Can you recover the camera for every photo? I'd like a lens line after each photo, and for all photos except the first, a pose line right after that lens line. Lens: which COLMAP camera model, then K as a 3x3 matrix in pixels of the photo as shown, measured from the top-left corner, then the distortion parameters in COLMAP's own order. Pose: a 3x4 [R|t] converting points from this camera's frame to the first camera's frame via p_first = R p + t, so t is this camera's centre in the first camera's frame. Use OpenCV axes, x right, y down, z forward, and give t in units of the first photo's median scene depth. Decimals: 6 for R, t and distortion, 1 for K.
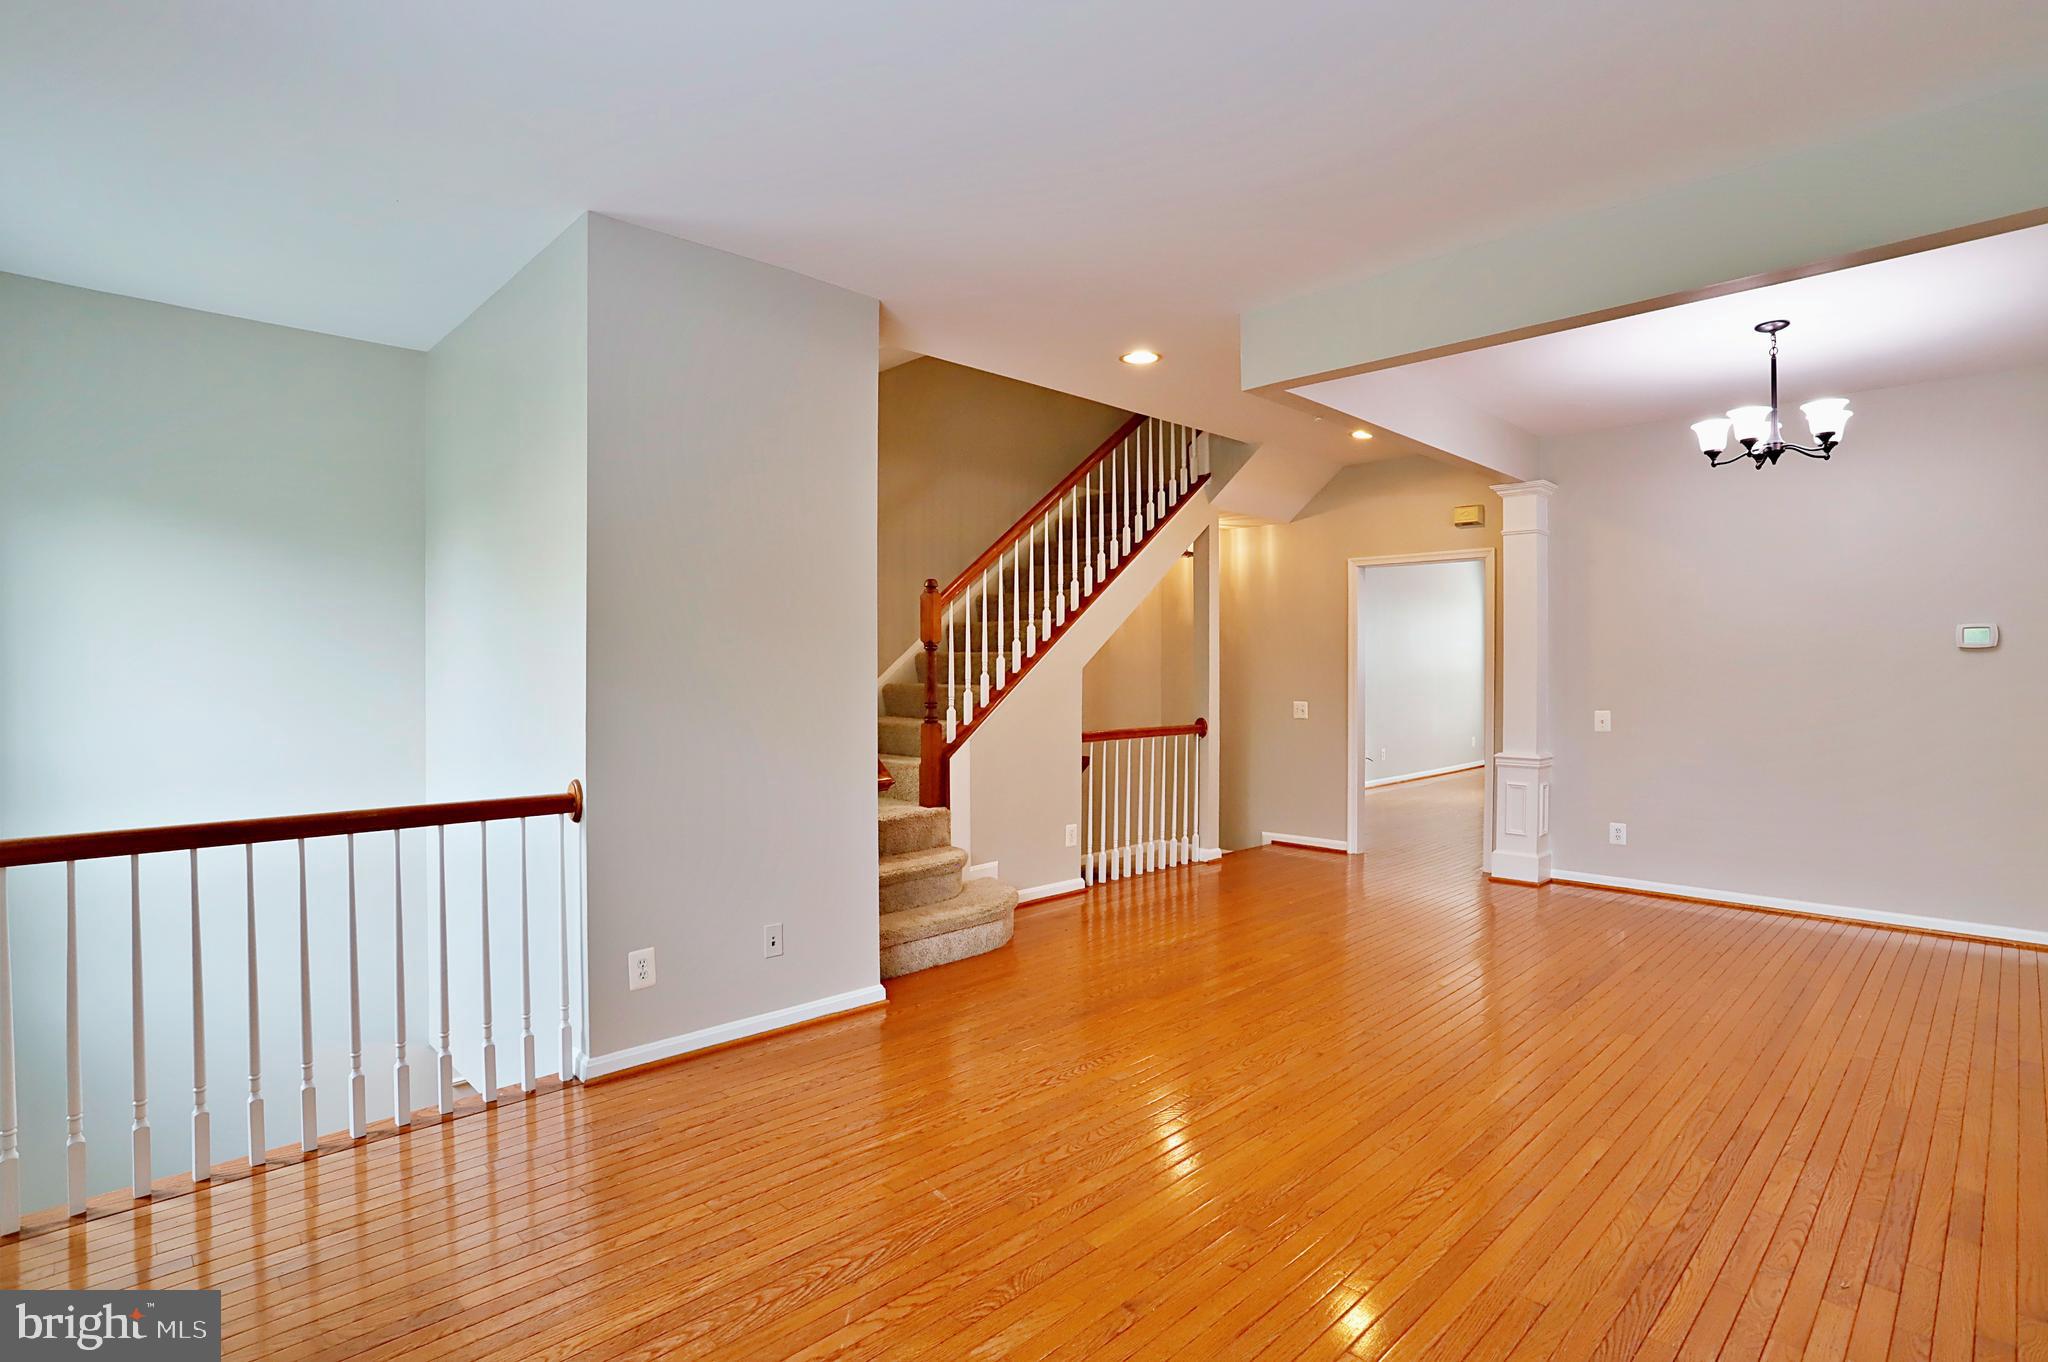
lens RADIAL K [[1028.2, 0, 1059.0], [0, 1028.2, 674.0], [0, 0, 1]] dist [-0.001592, 0.000142]
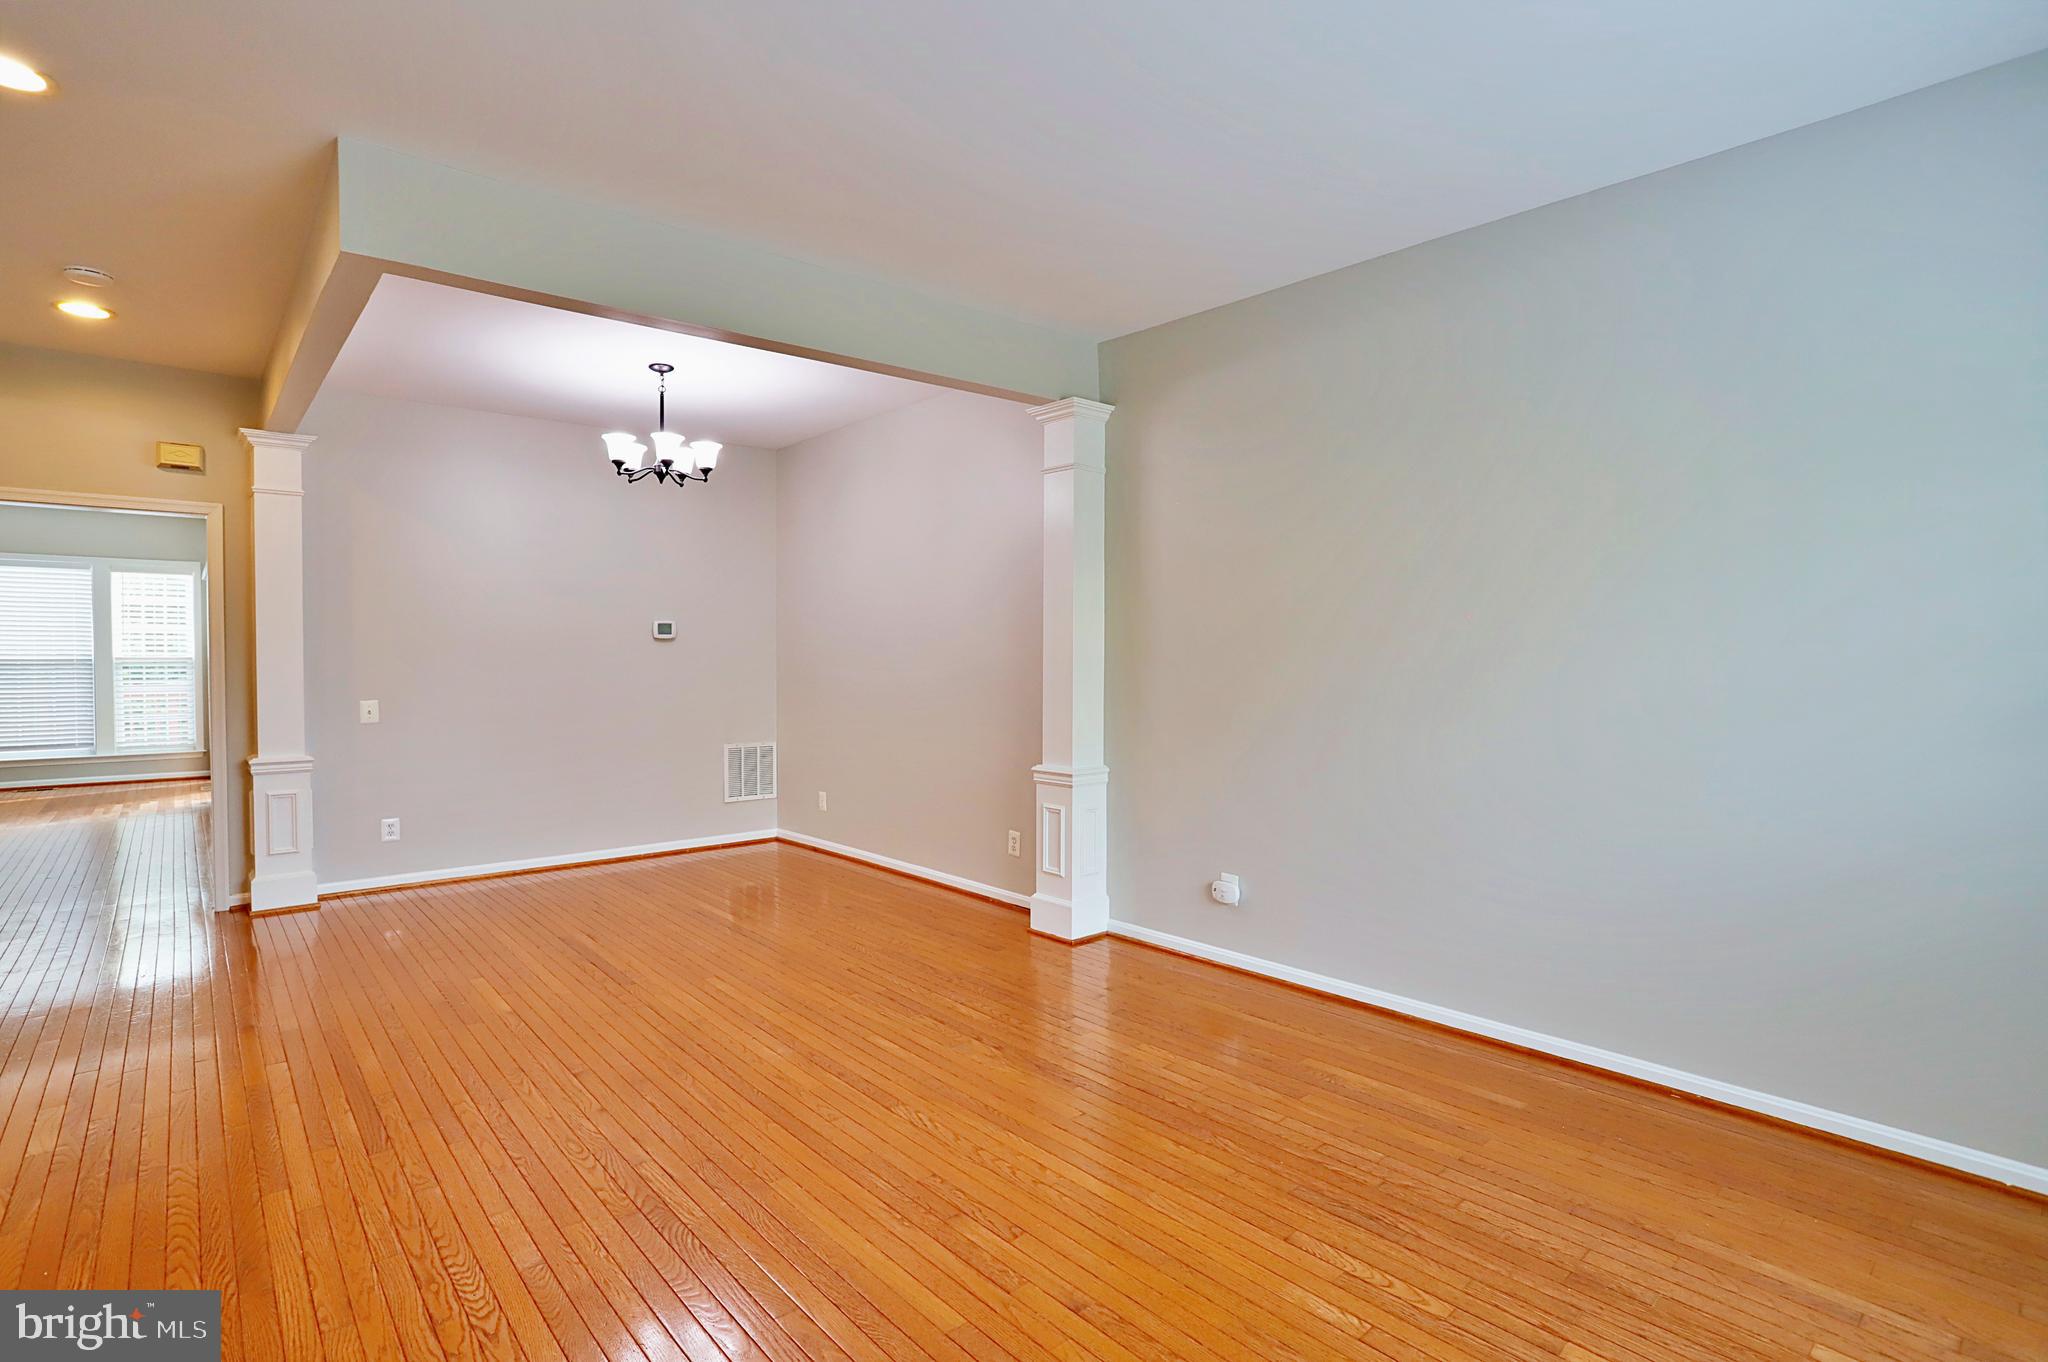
lens RADIAL K [[1009.7, 0, 1022.0], [0, 1009.7, 673.8], [0, 0, 1]] dist [-0.086962, 0.046113]
pose [[0.084029, -0.020815, 0.996246, -0.303791], [0.007725, 0.999765, 0.020237, -0.001597], [-0.996433, 0.005996, 0.084170, 0.344497]]
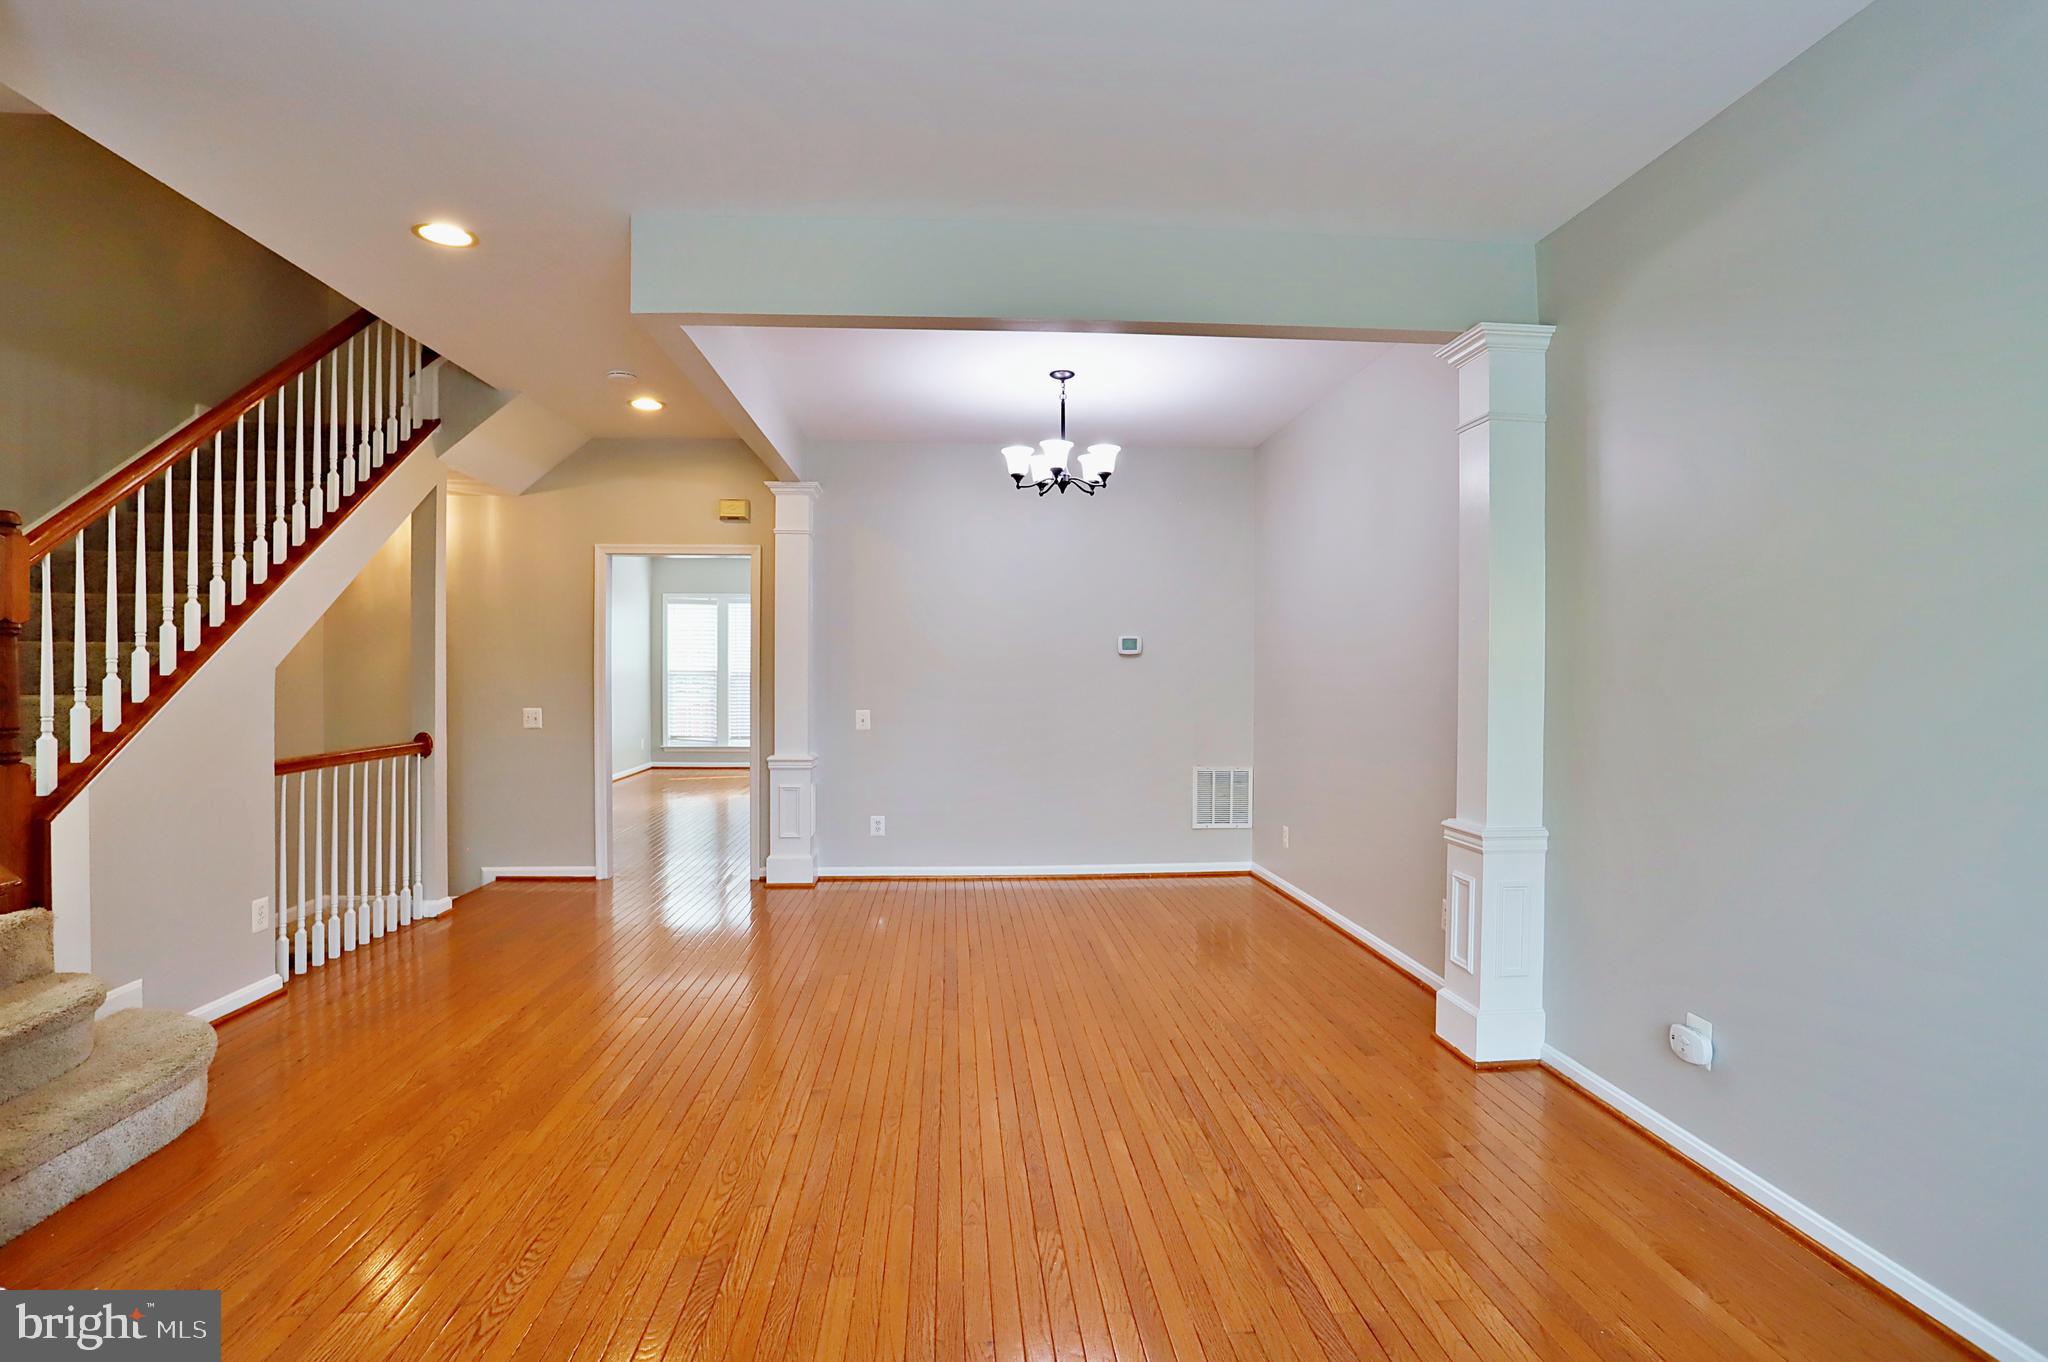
lens RADIAL K [[1009.7, 0, 1022.0], [0, 1009.7, 673.8], [0, 0, 1]] dist [-0.086962, 0.046113]
pose [[0.671392, -0.001432, 0.741101, -0.124224], [0.002450, 0.999997, -0.000287, -0.000365], [-0.741098, 0.002009, 0.671394, 0.194236]]
